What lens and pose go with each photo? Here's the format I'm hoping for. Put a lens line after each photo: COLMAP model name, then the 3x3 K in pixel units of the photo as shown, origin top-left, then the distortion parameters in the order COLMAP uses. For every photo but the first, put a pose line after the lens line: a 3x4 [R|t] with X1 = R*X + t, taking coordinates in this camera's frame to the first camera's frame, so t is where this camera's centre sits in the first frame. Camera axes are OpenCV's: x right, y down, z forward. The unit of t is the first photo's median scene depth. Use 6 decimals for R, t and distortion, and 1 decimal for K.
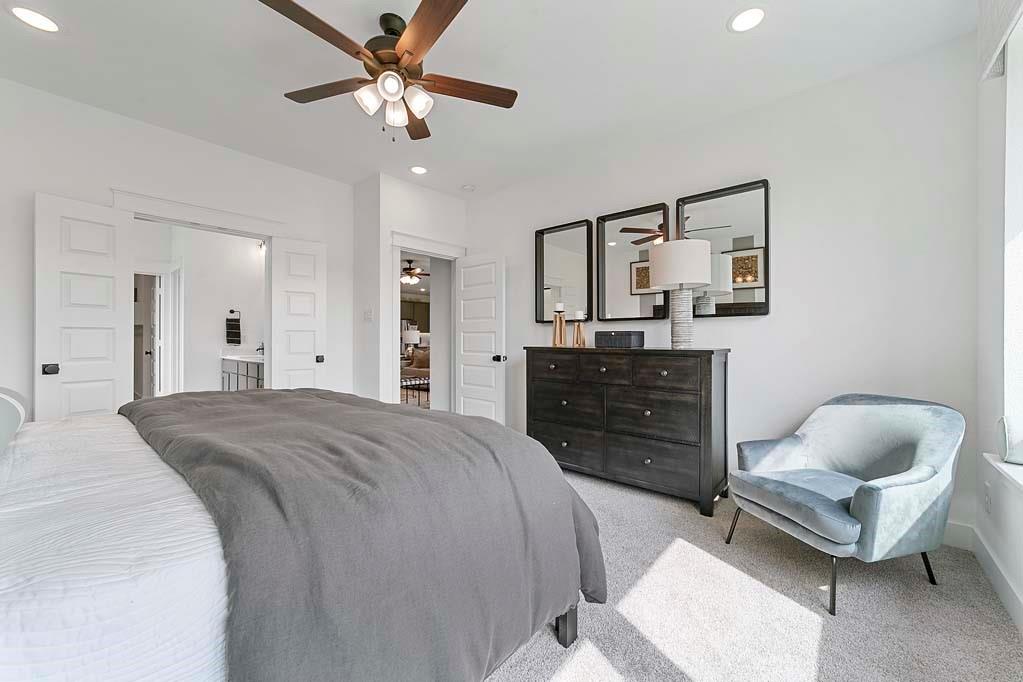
lens RADIAL K [[396.1, 0, 510.8], [0, 396.1, 340.6], [0, 0, 1]] dist [-0.003775, 0.001184]
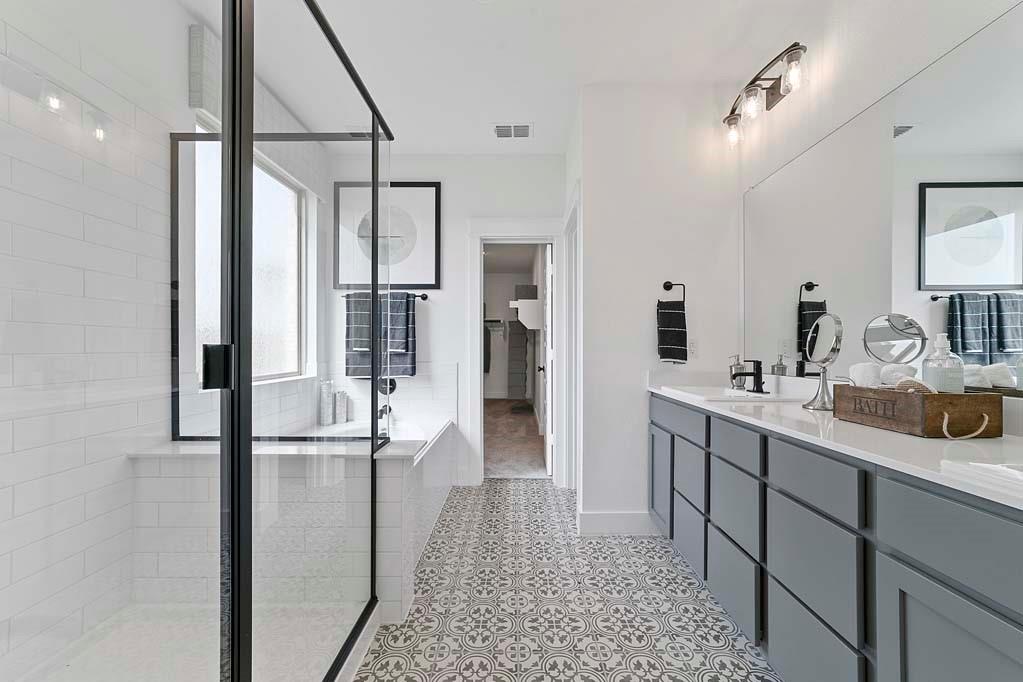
lens RADIAL K [[396.1, 0, 511.6], [0, 396.1, 344.6], [0, 0, 1]] dist [-0.003775, 0.001184]
pose [[0.645005, -0.007488, -0.764141, -0.478901], [-0.004417, 0.999899, -0.013526, -0.001031], [0.764165, 0.012099, 0.644907, 0.580040]]
